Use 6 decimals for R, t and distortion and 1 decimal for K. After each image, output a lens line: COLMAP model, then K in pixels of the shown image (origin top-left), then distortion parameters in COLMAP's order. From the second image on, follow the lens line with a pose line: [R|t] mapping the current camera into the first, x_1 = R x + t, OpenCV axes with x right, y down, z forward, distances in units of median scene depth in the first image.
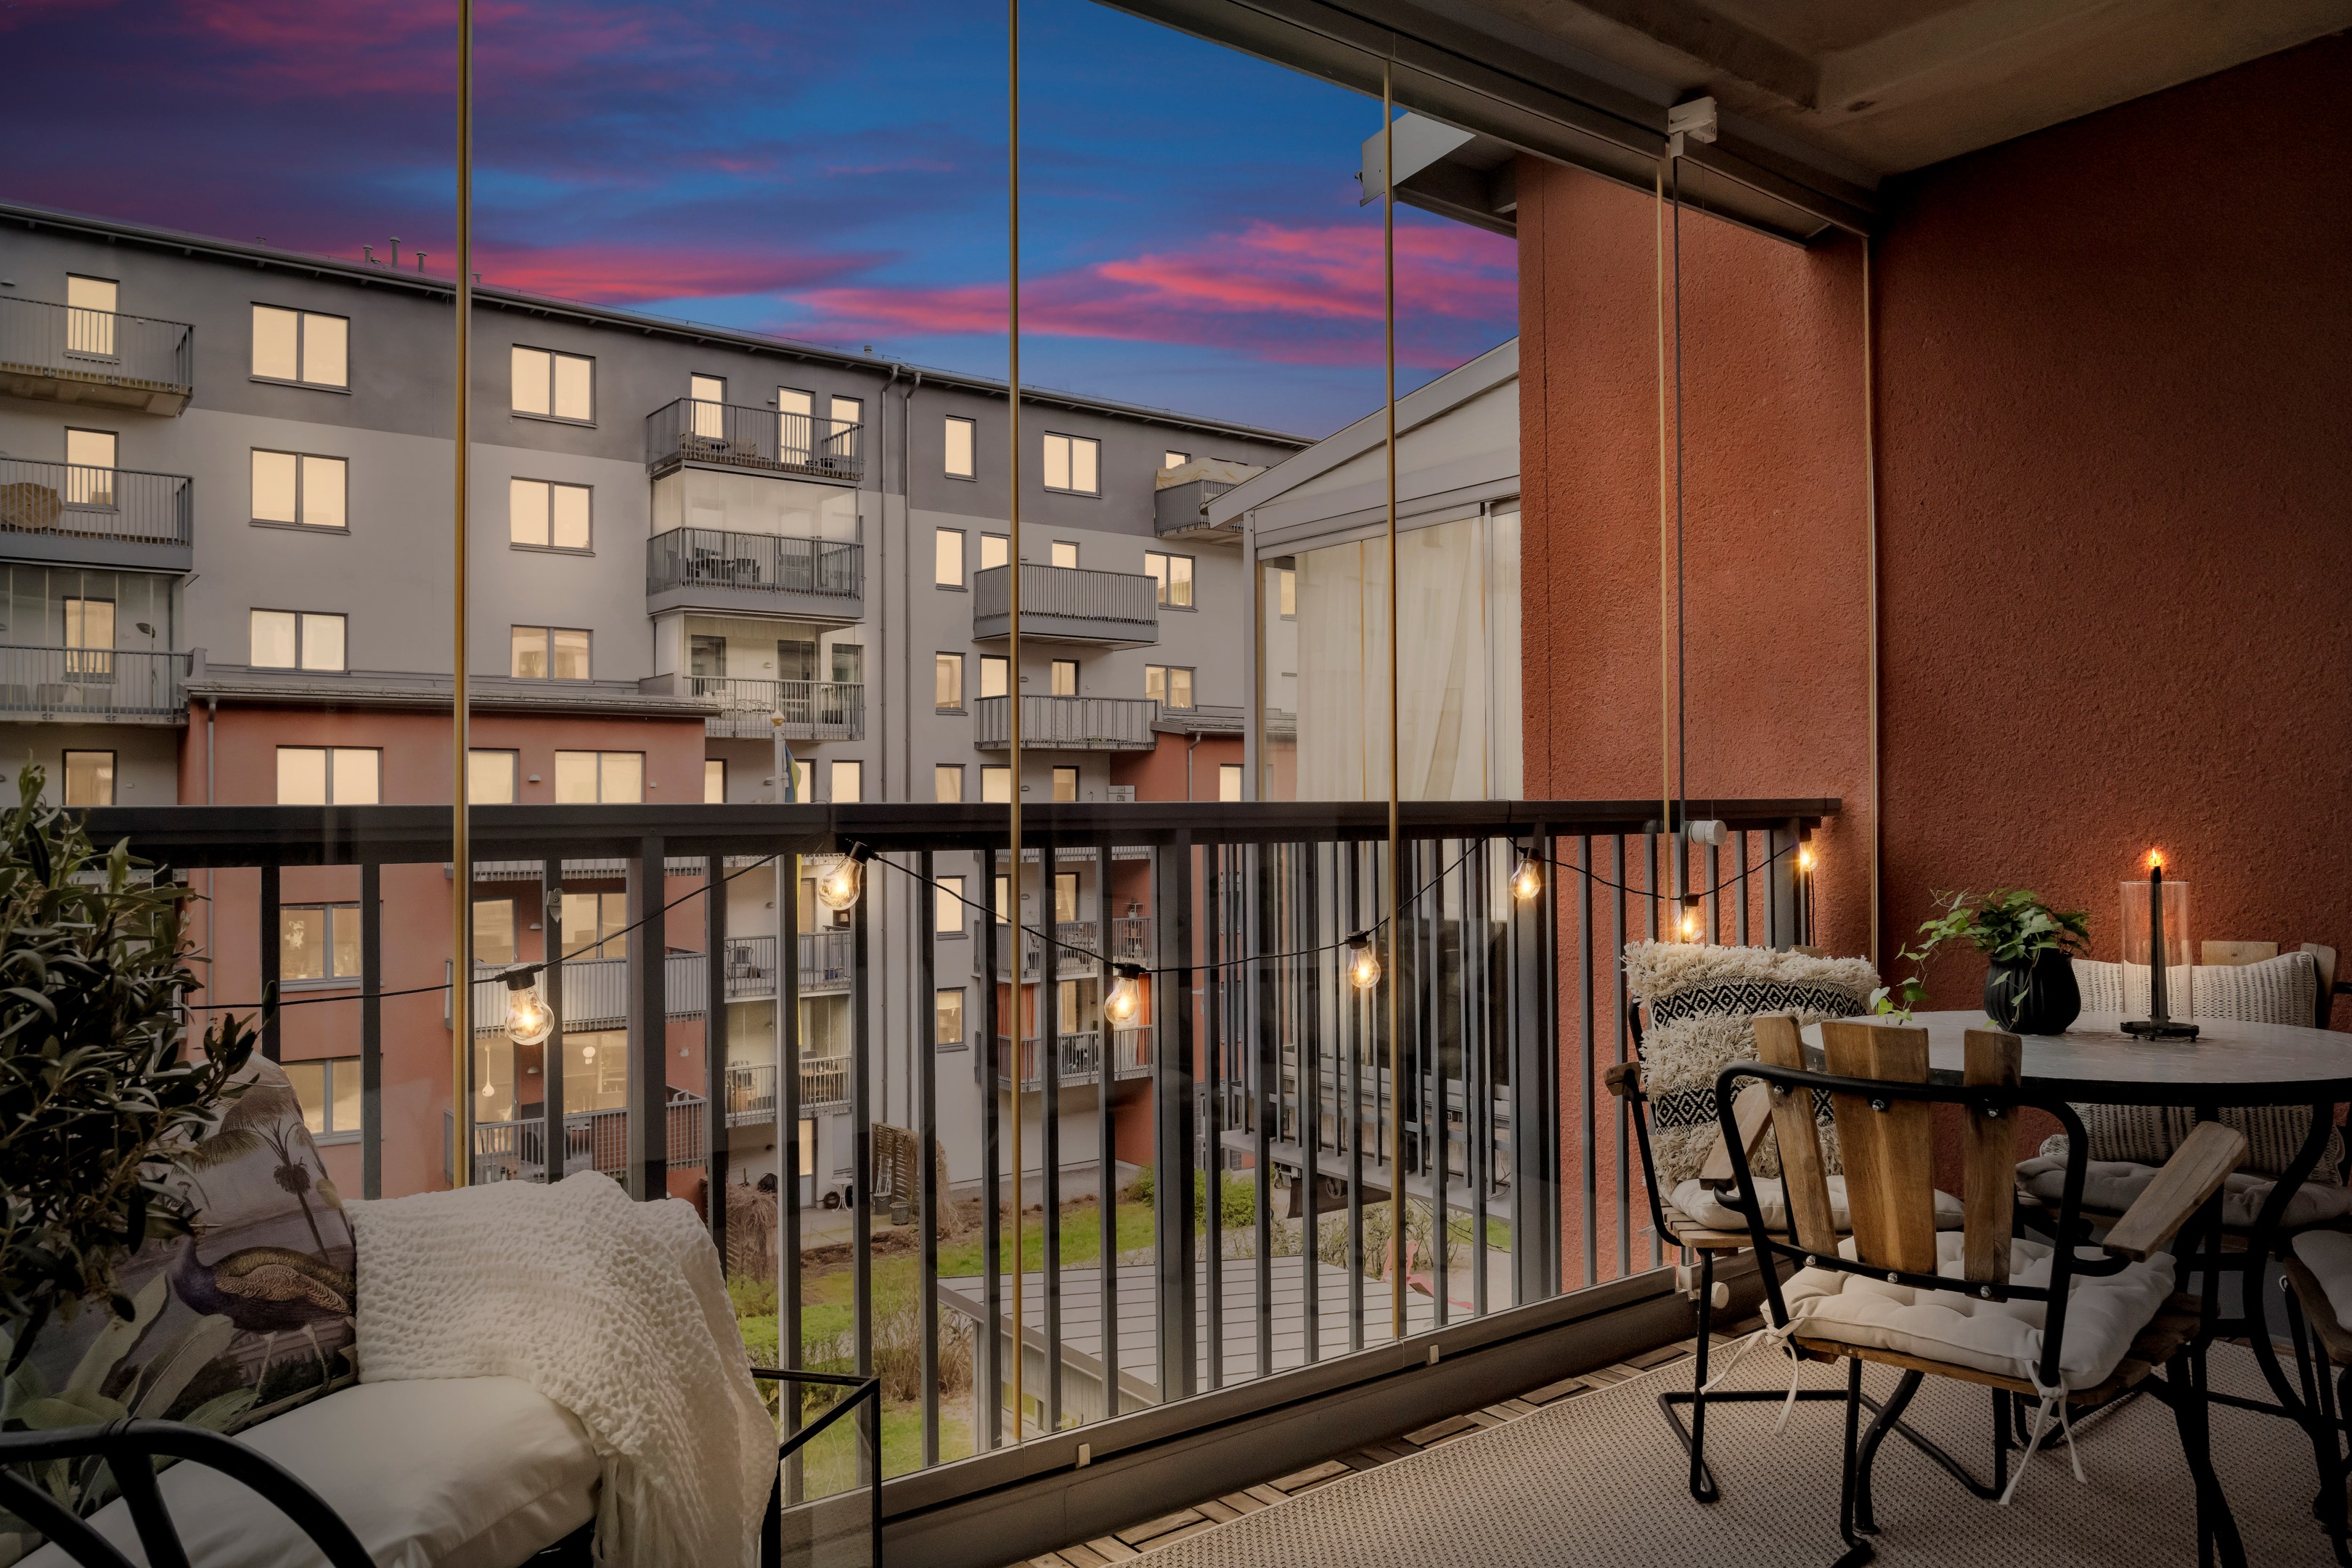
lens RADIAL K [[1659.2, 0, 1180.6], [0, 1659.2, 782.6], [0, 0, 1]] dist [-0.001982, -0.006499]
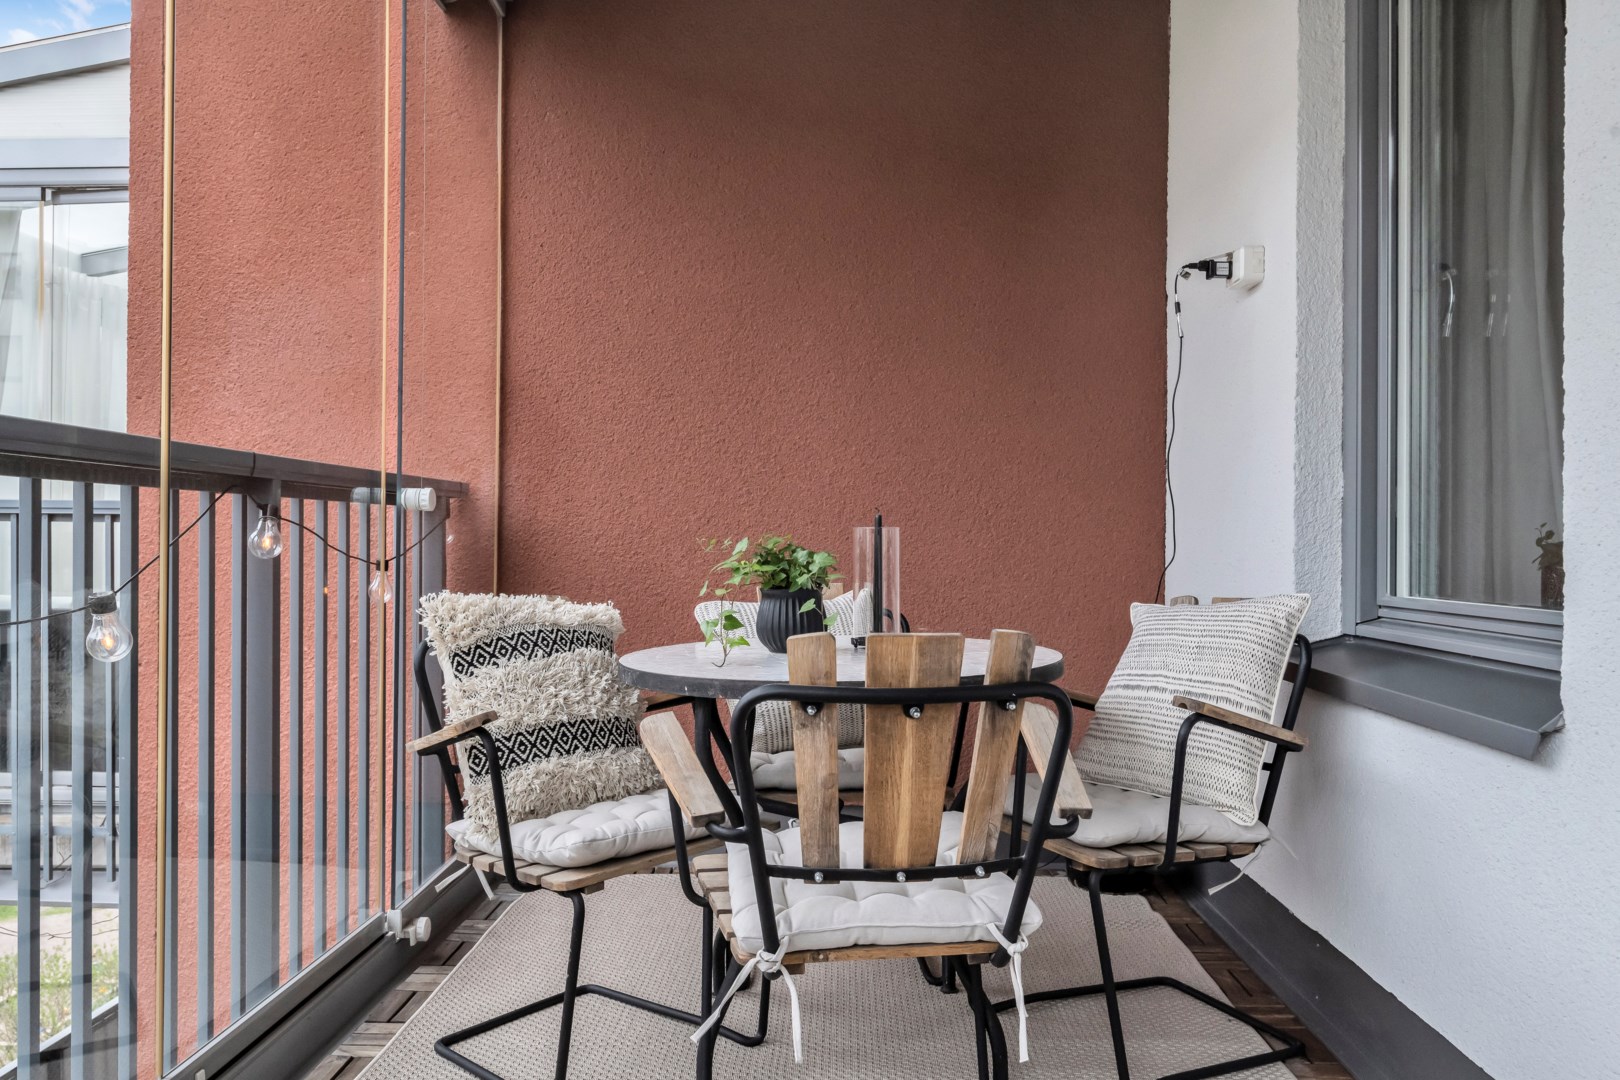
lens RADIAL K [[1142.8, 0, 814.0], [0, 1142.8, 544.9], [0, 0, 1]] dist [-0.001982, -0.006499]
pose [[0.625968, 0.008472, 0.779803, -0.110210], [-0.021796, 0.999740, 0.006634, 0.055999], [-0.779544, -0.021150, 0.625990, 0.389927]]
